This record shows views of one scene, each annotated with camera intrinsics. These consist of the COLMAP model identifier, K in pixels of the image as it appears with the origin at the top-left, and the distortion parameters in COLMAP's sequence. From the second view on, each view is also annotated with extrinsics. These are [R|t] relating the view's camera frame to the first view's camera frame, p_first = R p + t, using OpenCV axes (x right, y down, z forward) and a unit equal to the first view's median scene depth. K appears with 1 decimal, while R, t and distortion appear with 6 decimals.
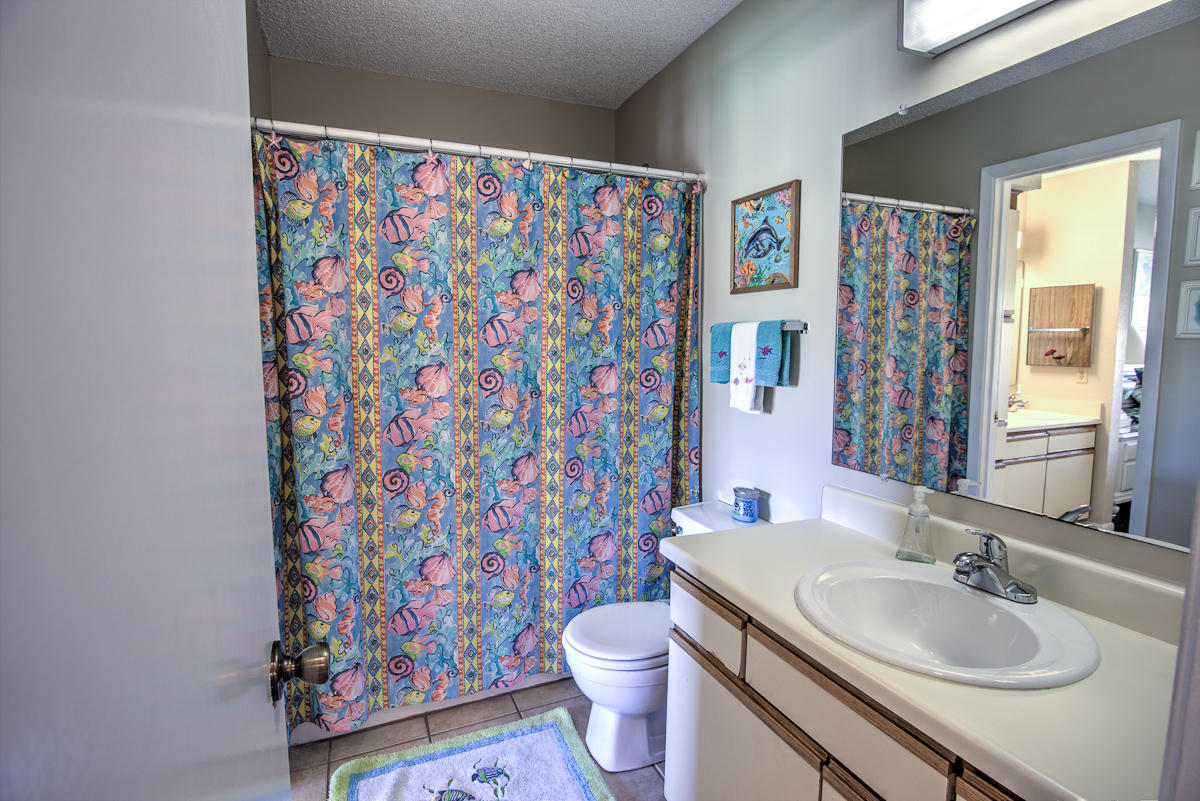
lens RADIAL K [[591.7, 0, 600.7], [0, 591.7, 401.7], [0, 0, 1]] dist [-0.025293, 0.001908]
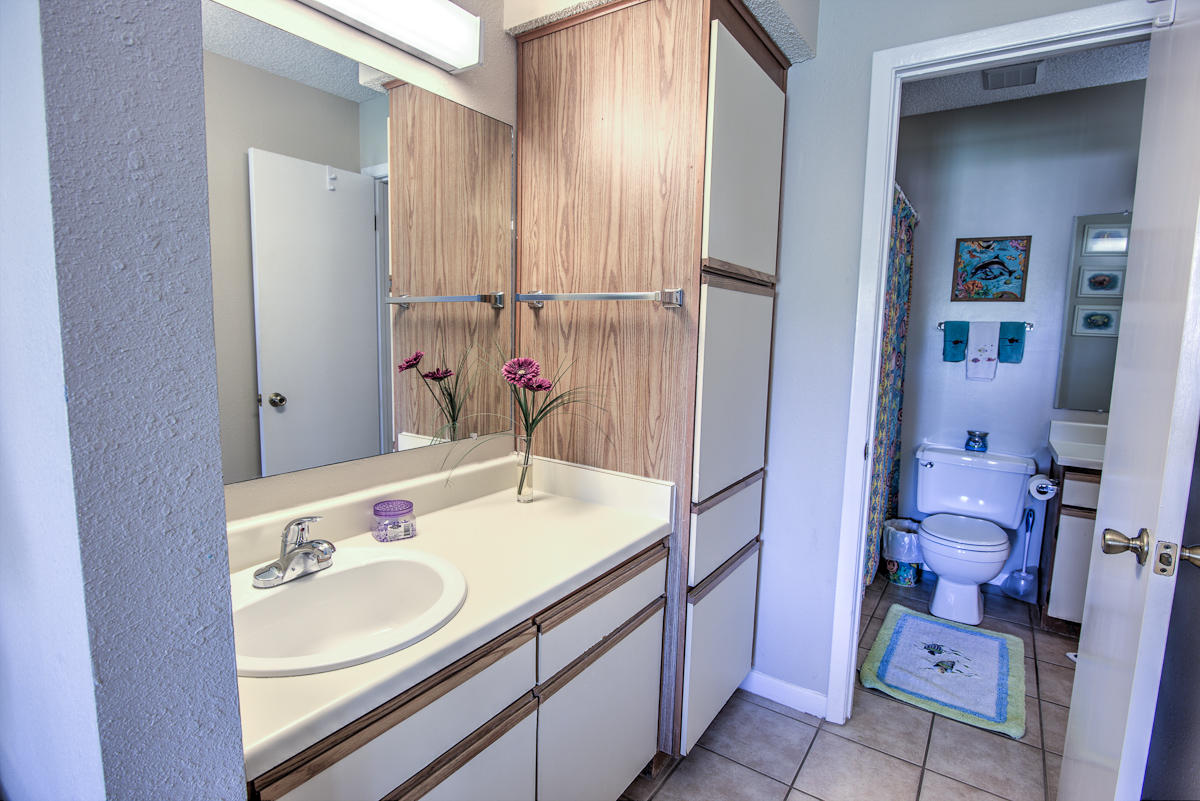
lens RADIAL K [[591.7, 0, 599.3], [0, 591.7, 398.4], [0, 0, 1]] dist [-0.025293, 0.001908]
pose [[0.849371, -0.047286, 0.525673, -1.440992], [0.036377, 0.998855, 0.031072, -0.018917], [-0.526541, -0.007269, 0.850119, 0.235965]]
